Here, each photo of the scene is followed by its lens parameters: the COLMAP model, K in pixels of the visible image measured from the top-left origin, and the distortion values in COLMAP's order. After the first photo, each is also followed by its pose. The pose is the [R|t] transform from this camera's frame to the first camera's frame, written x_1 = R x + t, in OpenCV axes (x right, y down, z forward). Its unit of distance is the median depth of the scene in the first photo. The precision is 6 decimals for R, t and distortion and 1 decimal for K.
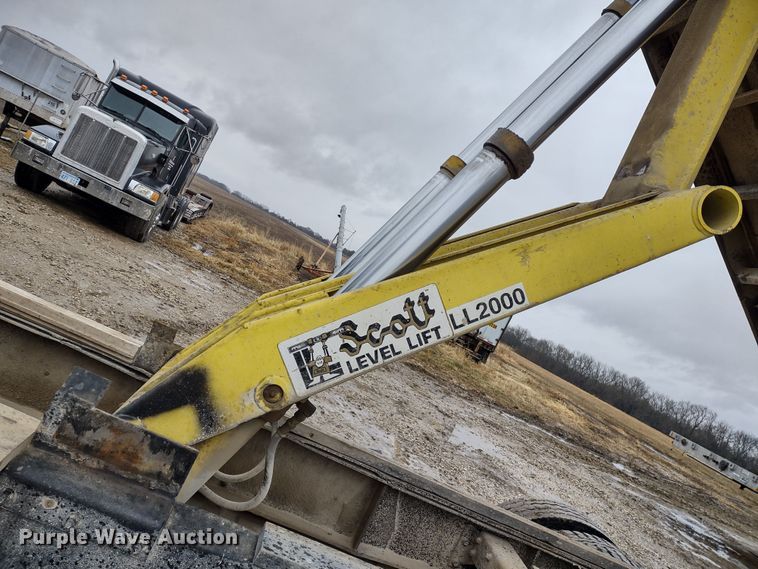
lens RADIAL K [[565.5, 0, 379.0], [0, 565.5, 284.5], [0, 0, 1]] dist [0.115081, -0.138988]
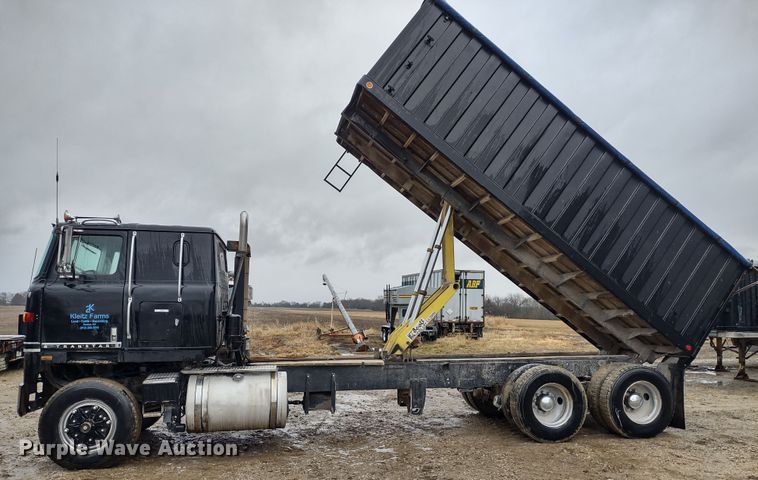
lens RADIAL K [[591.4, 0, 379.0], [0, 591.4, 240.0], [0, 0, 1]] dist [0.003101, 0.000427]
pose [[0.891087, -0.447177, 0.077442, -0.337336], [0.453420, 0.884493, -0.109916, -0.185402], [-0.019345, 0.133059, 0.990919, -4.184002]]
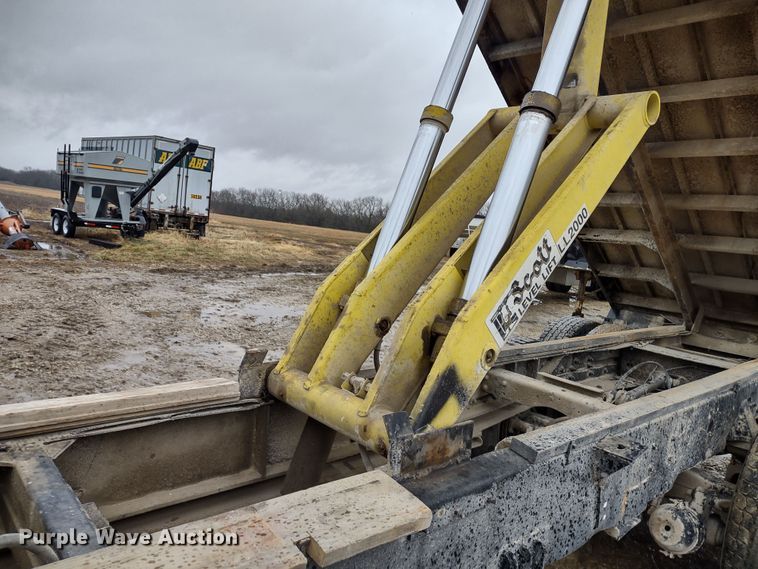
lens RADIAL K [[565.5, 0, 379.0], [0, 565.5, 284.5], [0, 0, 1]] dist [0.115081, -0.138988]
pose [[0.788018, -0.425382, 0.445059, -0.609652], [0.295383, 0.895501, 0.332907, -0.314522], [-0.540164, -0.130874, 0.831321, 0.056722]]
